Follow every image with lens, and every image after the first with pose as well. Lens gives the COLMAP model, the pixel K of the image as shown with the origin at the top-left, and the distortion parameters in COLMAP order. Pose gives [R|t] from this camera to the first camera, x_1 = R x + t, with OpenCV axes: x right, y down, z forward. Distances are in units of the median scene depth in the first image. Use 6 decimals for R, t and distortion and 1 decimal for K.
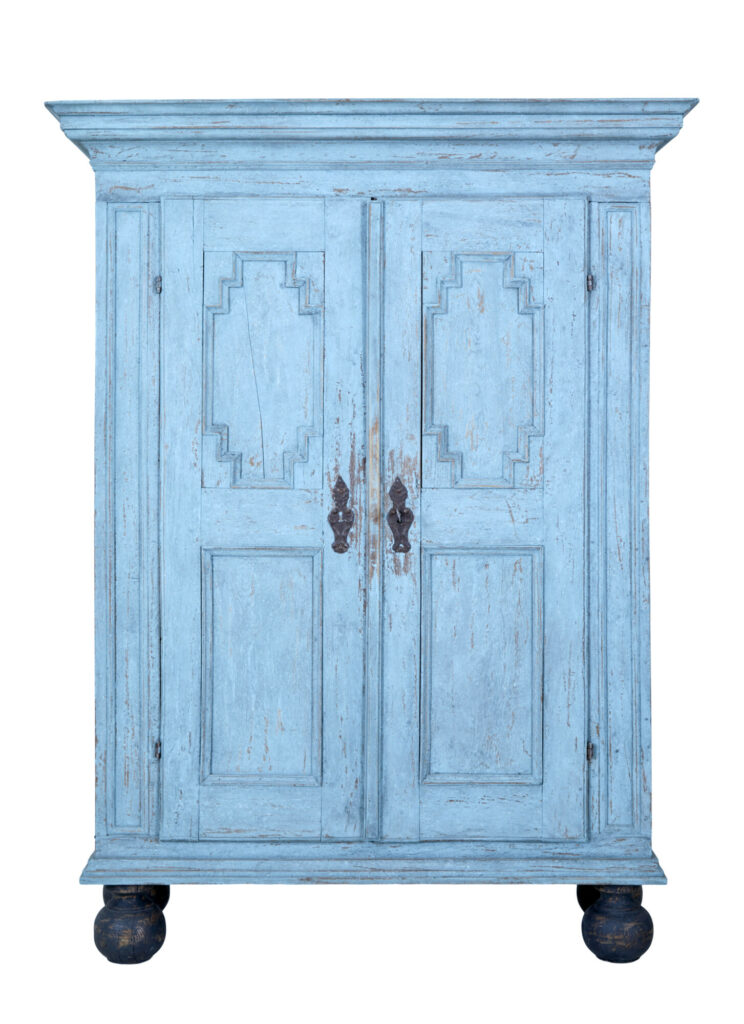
lens RADIAL K [[1800.7, 0, 373.8], [0, 1800.7, 508.1], [0, 0, 1]] dist [-0.003590, 0.000000]
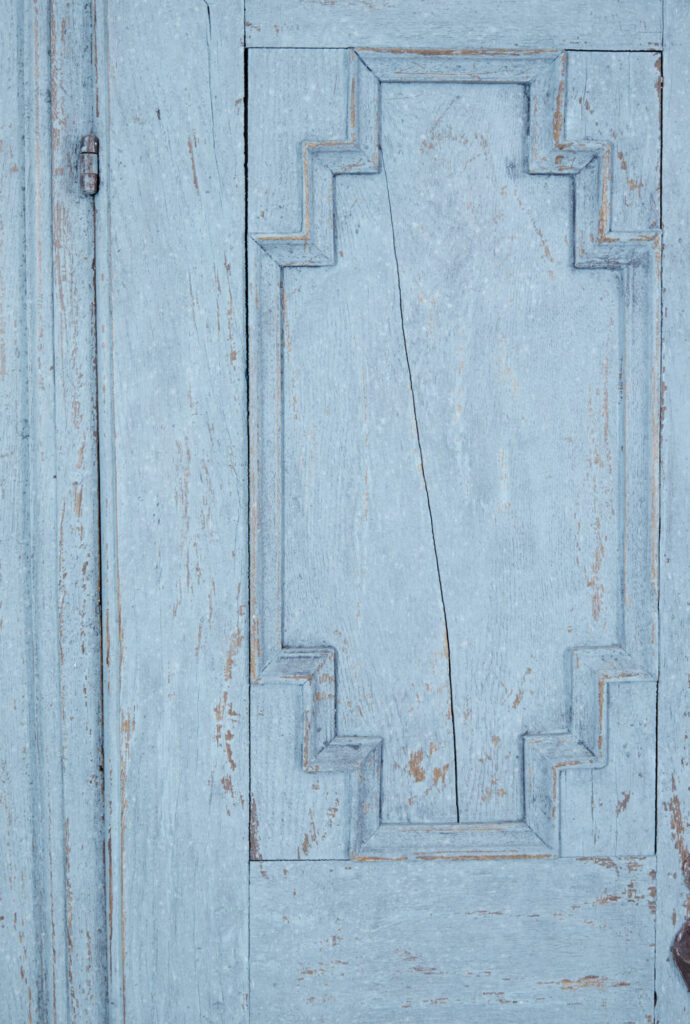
lens RADIAL K [[1635.3, 0, 343.9], [0, 1635.3, 514.2], [0, 0, 1]] dist [-0.027934, 0.000000]
pose [[0.997706, -0.013531, 0.066337, -0.097252], [0.008839, 0.997471, 0.070524, -0.086754], [-0.067124, -0.069775, 0.995302, 0.736425]]
